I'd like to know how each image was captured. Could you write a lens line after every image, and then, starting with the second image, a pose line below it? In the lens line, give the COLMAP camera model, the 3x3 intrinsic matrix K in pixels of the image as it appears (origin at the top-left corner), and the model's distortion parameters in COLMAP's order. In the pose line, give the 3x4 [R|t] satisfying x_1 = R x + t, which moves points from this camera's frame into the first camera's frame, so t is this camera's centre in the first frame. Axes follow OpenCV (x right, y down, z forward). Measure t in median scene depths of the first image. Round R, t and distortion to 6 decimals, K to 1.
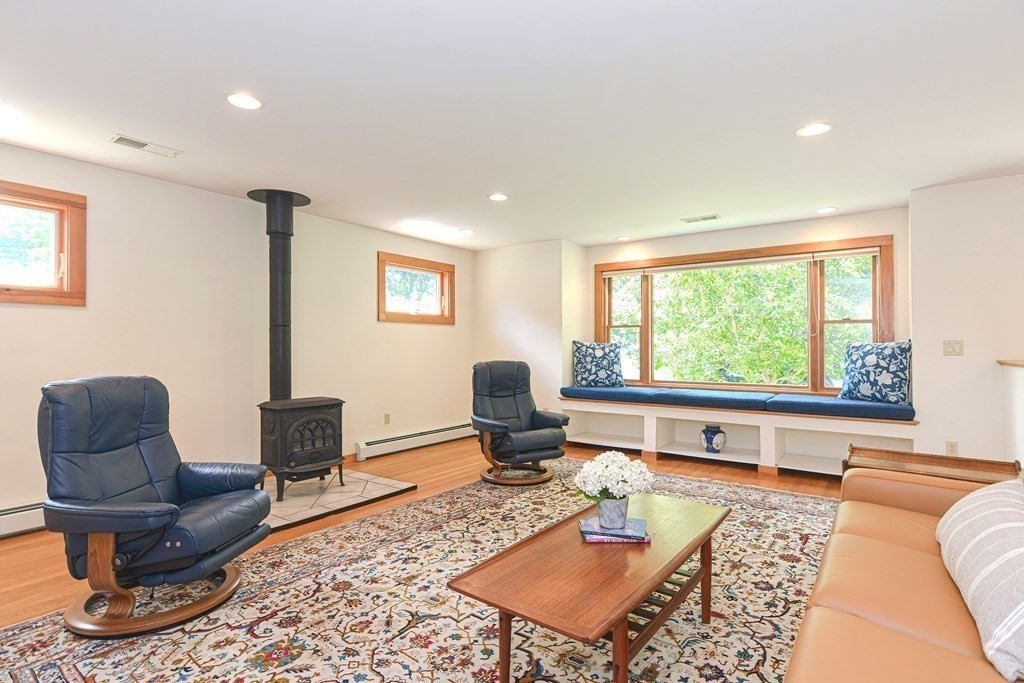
lens RADIAL K [[502.2, 0, 507.8], [0, 502.2, 340.3], [0, 0, 1]] dist [-0.014325, 0.008607]
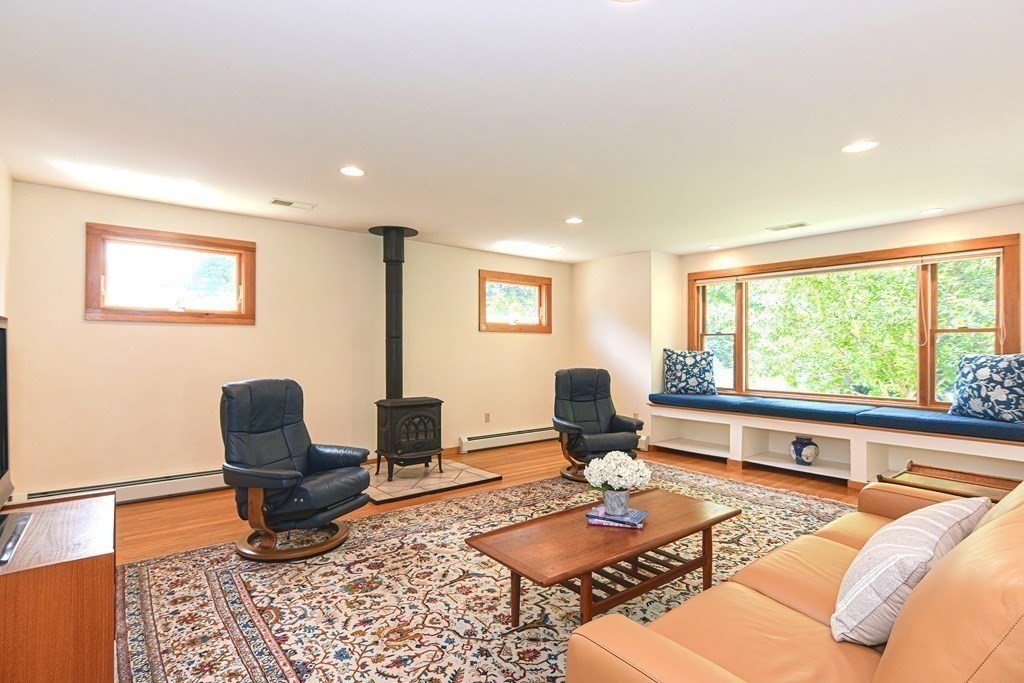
lens RADIAL K [[502.2, 0, 513.9], [0, 502.2, 344.0], [0, 0, 1]] dist [-0.014325, 0.008607]
pose [[0.968711, 0.002047, -0.248183, 0.115359], [-0.001032, 0.999991, 0.004219, -0.016602], [0.248189, -0.003831, 0.968704, -0.092648]]
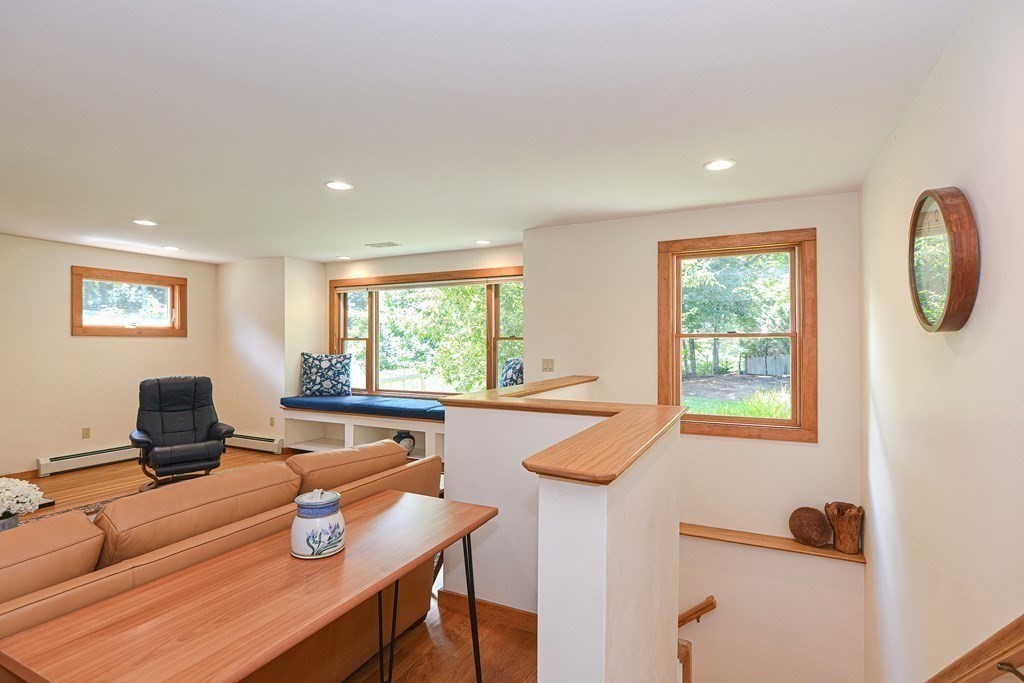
lens RADIAL K [[502.2, 0, 504.2], [0, 502.2, 337.4], [0, 0, 1]] dist [-0.014325, 0.008607]
pose [[0.986194, 0.001626, 0.165583, 0.494757], [-0.001827, 0.999998, 0.001061, -0.043762], [-0.165581, -0.001348, 0.986195, -0.142817]]
